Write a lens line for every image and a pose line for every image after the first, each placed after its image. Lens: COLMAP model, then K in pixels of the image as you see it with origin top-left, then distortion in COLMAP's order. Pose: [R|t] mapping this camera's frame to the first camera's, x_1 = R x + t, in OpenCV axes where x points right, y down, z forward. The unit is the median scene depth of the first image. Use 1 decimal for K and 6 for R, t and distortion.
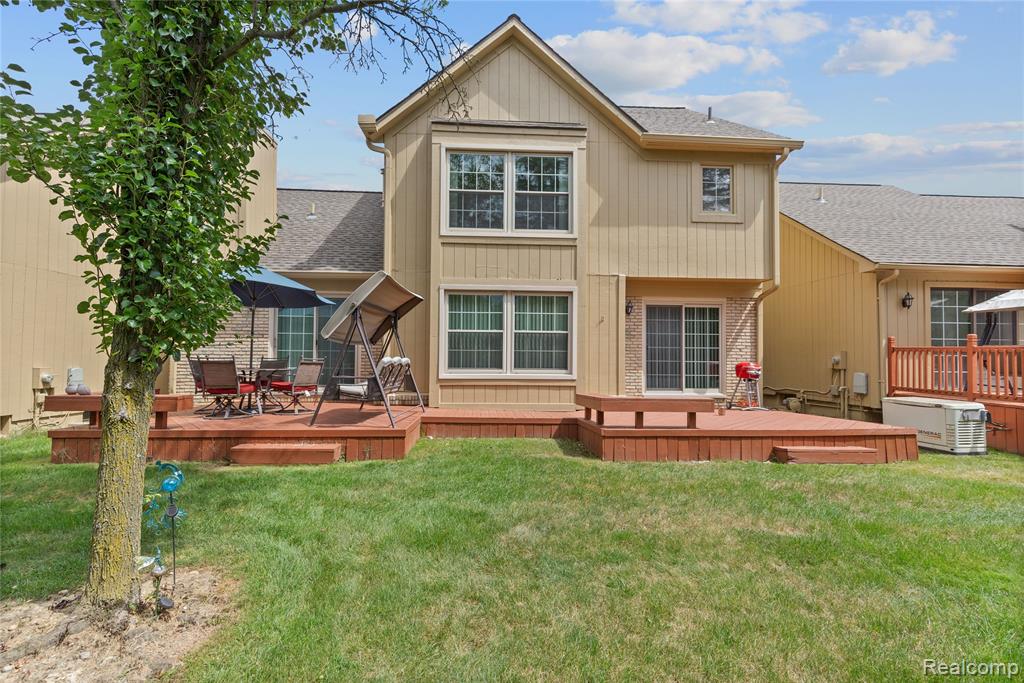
lens RADIAL K [[473.1, 0, 510.4], [0, 473.1, 346.8], [0, 0, 1]] dist [0.003436, -0.000191]
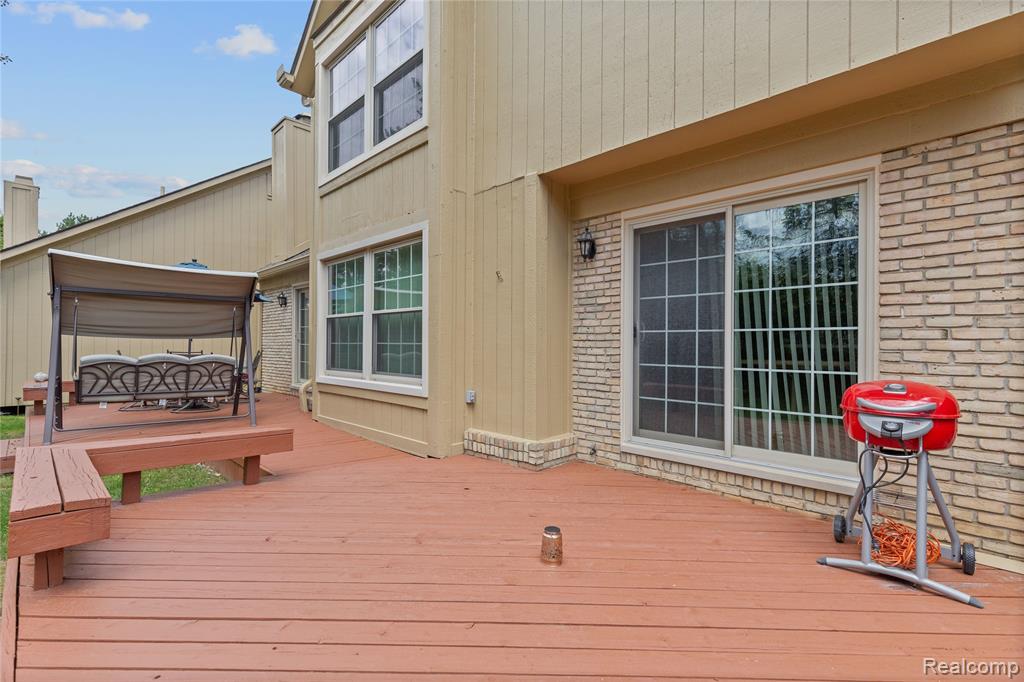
lens RADIAL K [[473.1, 0, 510.1], [0, 473.1, 341.7], [0, 0, 1]] dist [0.003436, -0.000191]
pose [[0.658597, -0.006852, -0.752465, 0.557175], [0.020861, 0.999740, 0.009156, 0.004291], [0.752207, -0.021727, 0.658569, 0.681959]]
